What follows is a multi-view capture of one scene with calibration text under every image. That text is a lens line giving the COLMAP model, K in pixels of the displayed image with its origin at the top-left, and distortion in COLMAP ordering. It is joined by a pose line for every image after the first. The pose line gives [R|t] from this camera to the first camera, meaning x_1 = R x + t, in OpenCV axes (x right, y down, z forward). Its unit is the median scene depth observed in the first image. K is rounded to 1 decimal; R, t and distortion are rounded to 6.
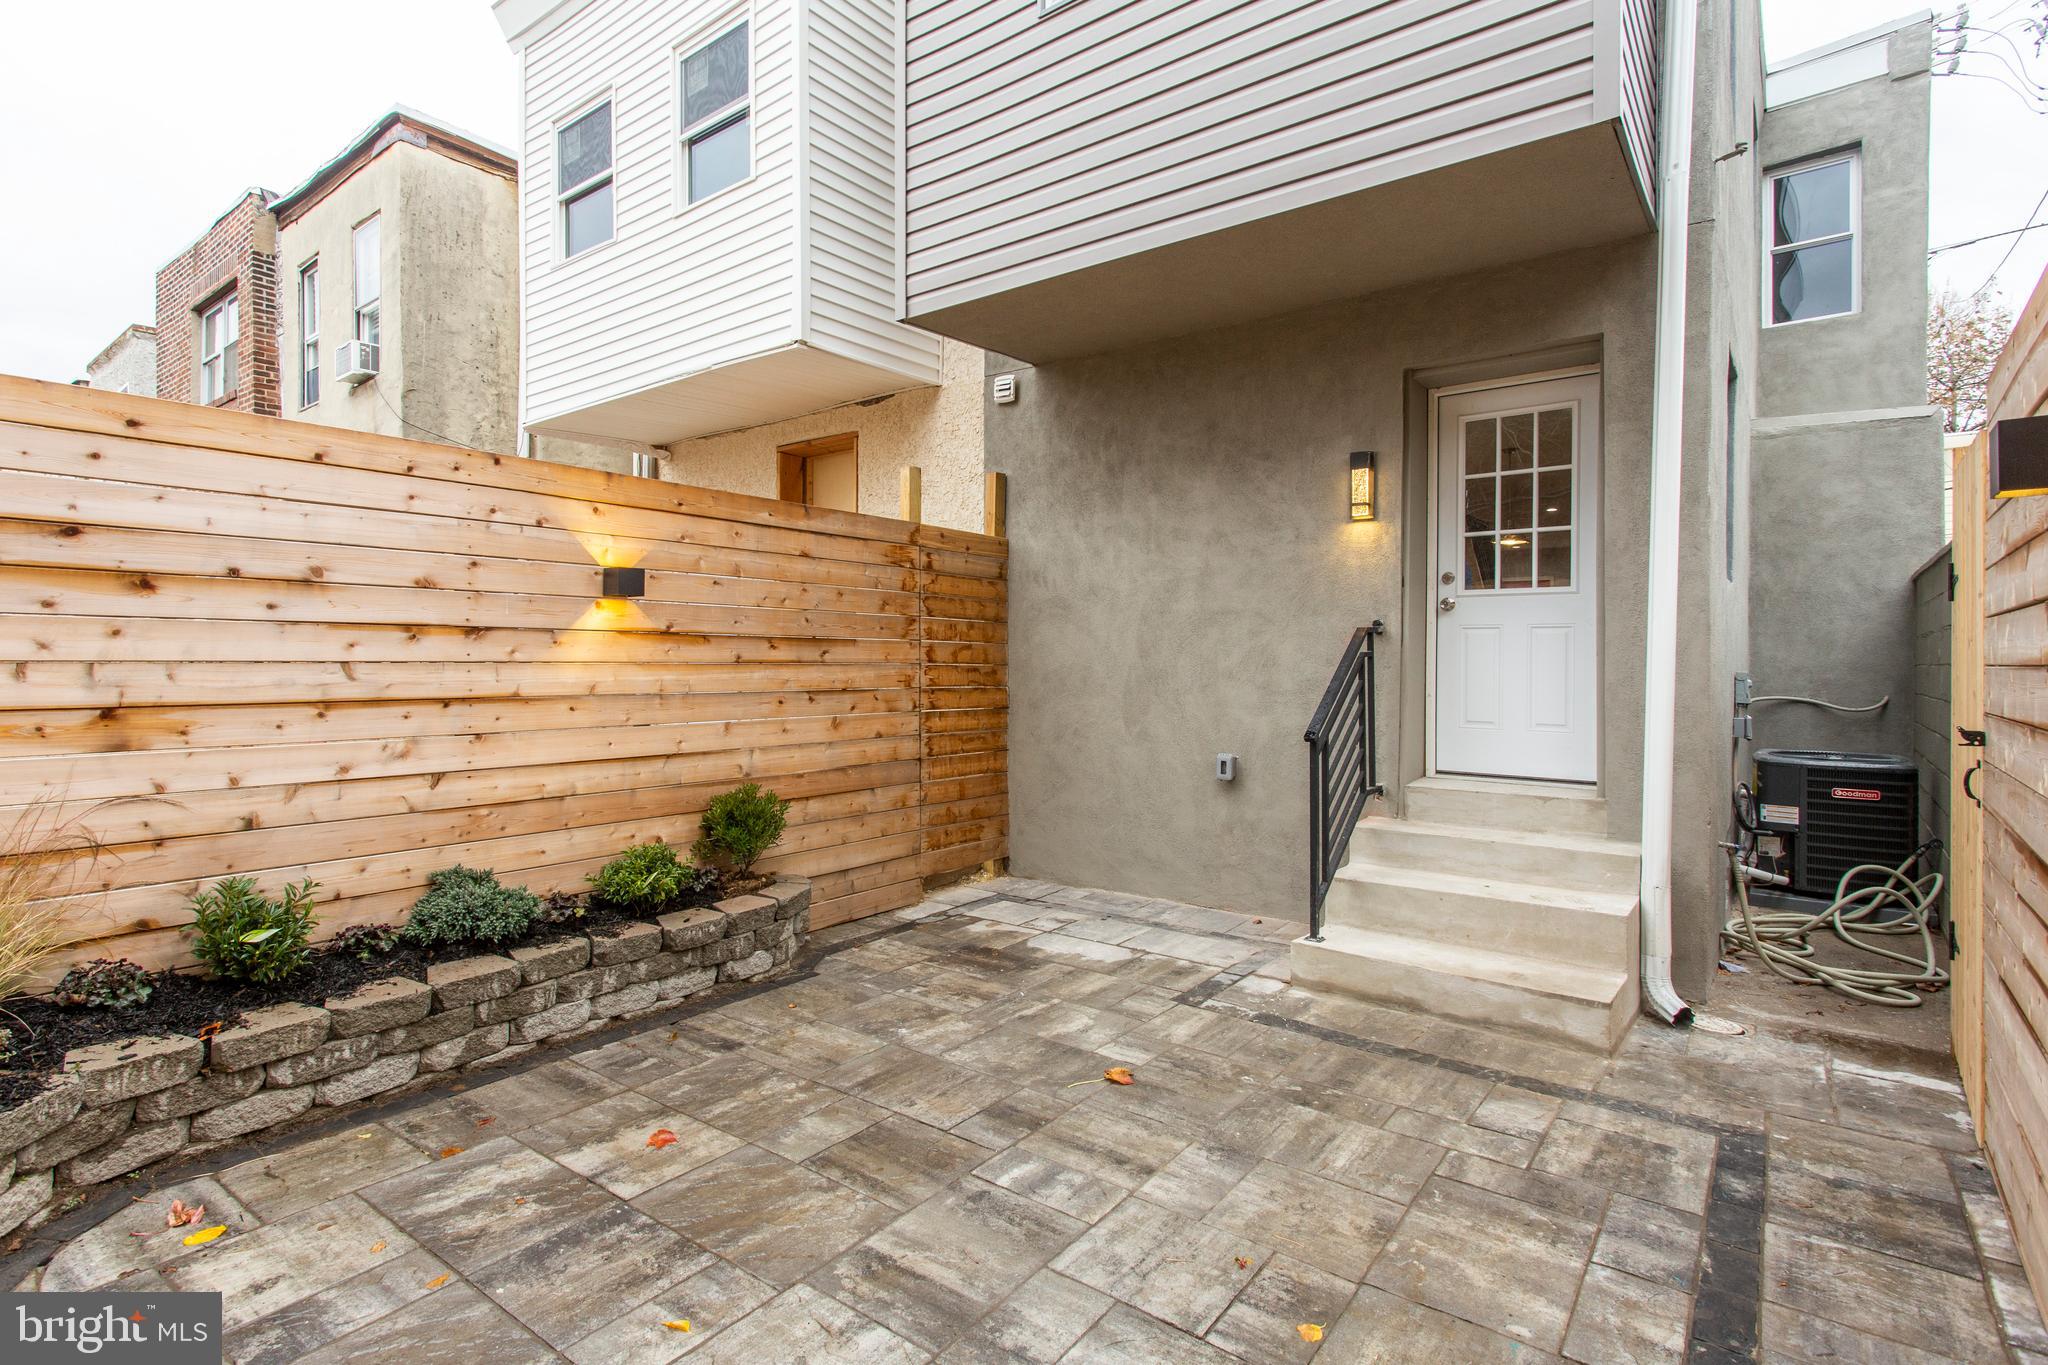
lens RADIAL K [[951.9, 0, 969.7], [0, 951.9, 668.8], [0, 0, 1]] dist [0.001646, -0.000095]
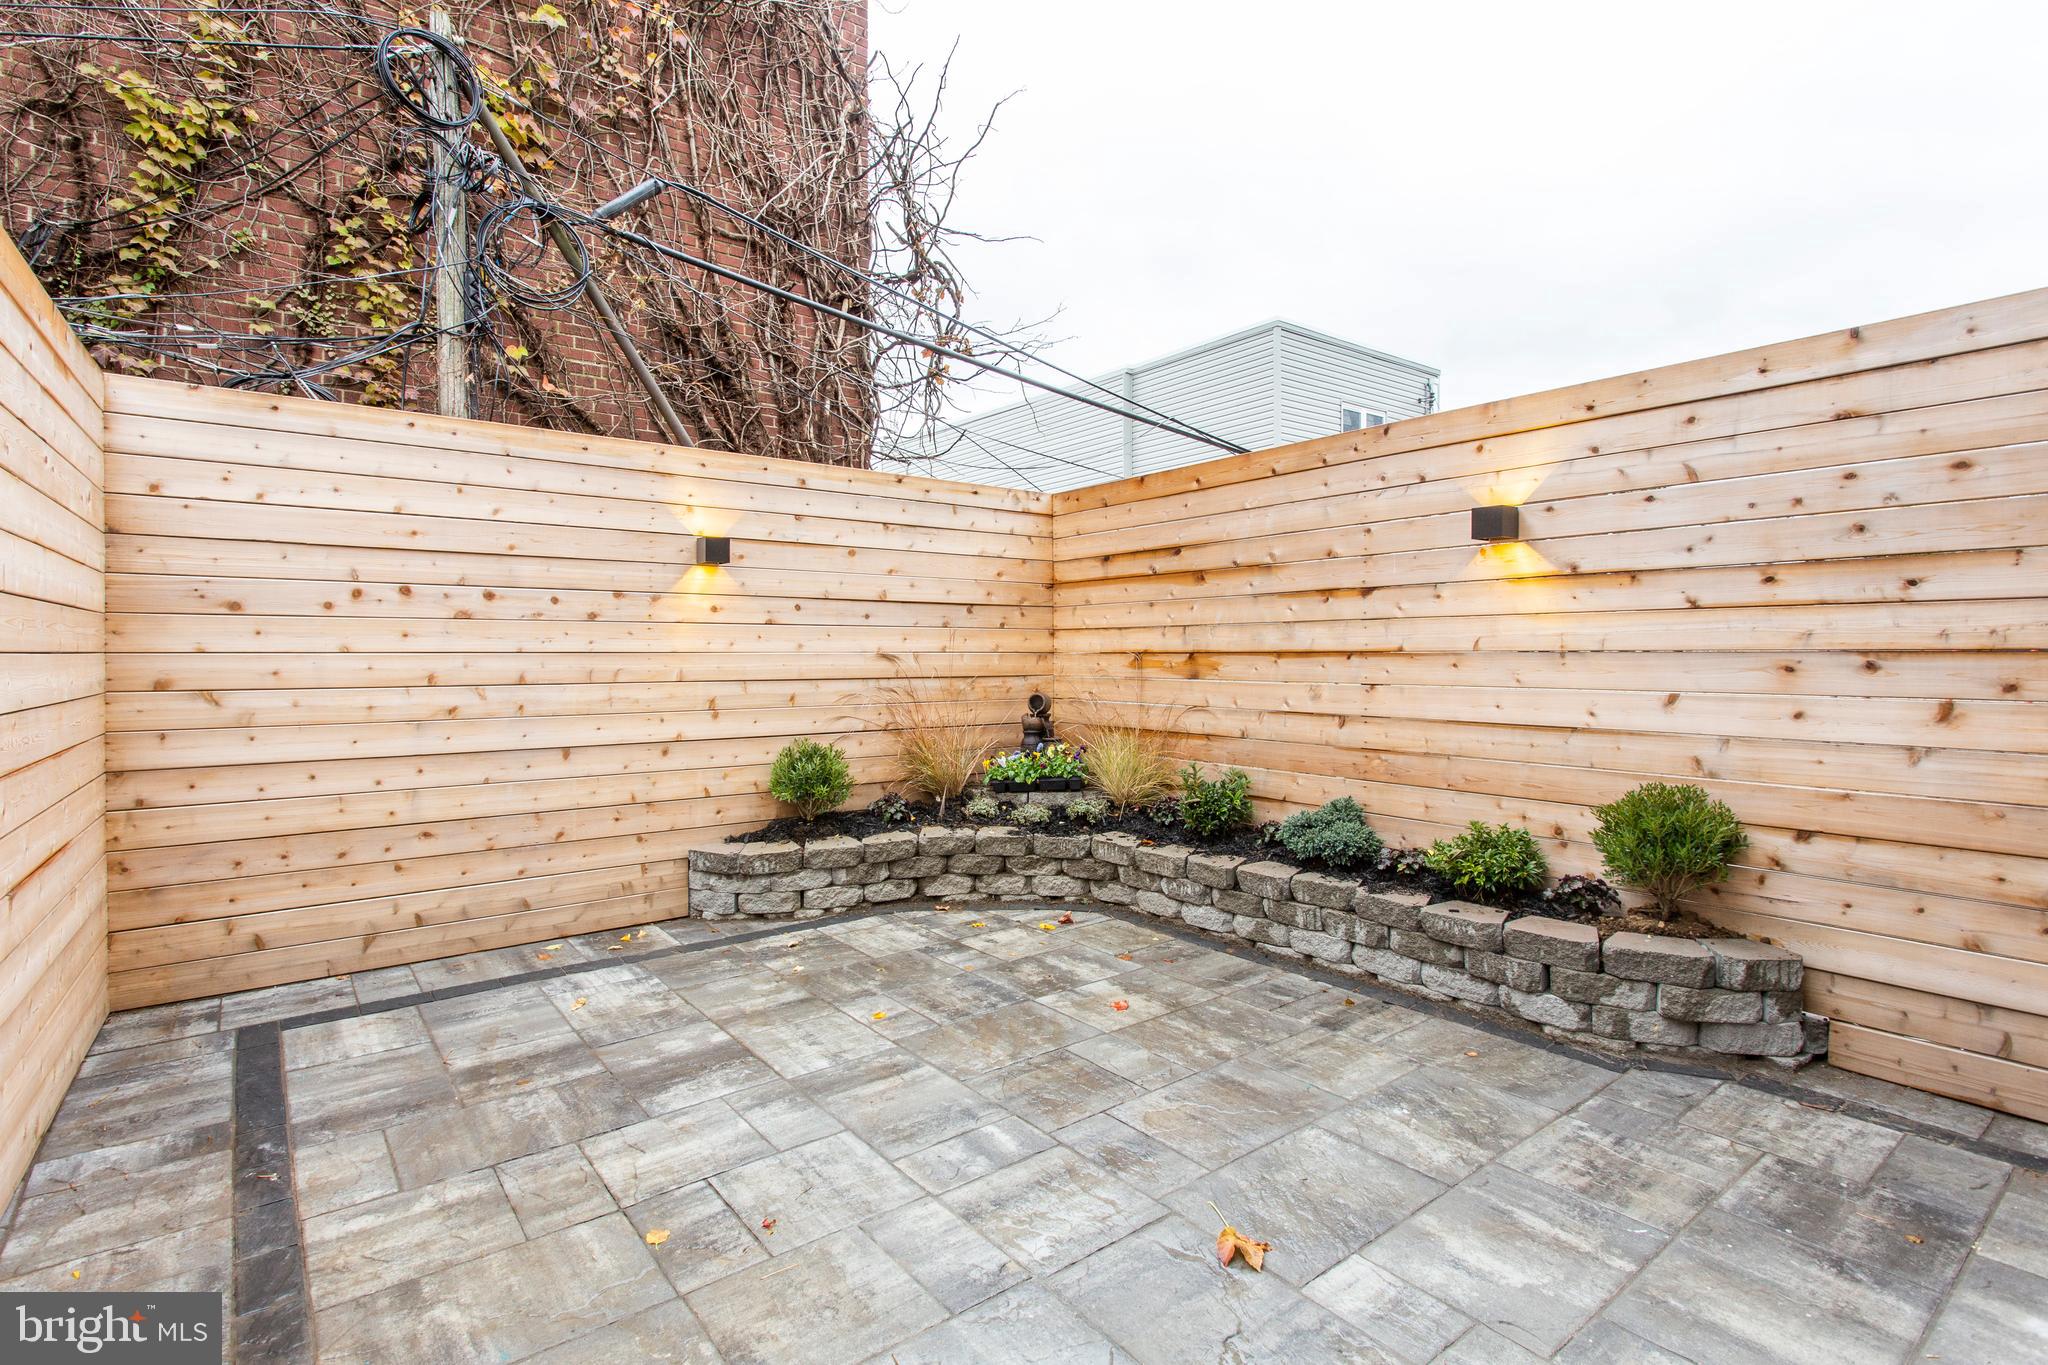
lens RADIAL K [[977.8, 0, 1012.7], [0, 977.8, 664.4], [0, 0, 1]] dist [-0.001410, 0.000663]
pose [[-0.213896, 0.012022, -0.976782, 0.738800], [-0.000015, 0.999924, 0.012310, 0.034286], [0.976856, 0.002647, -0.213880, 0.906412]]
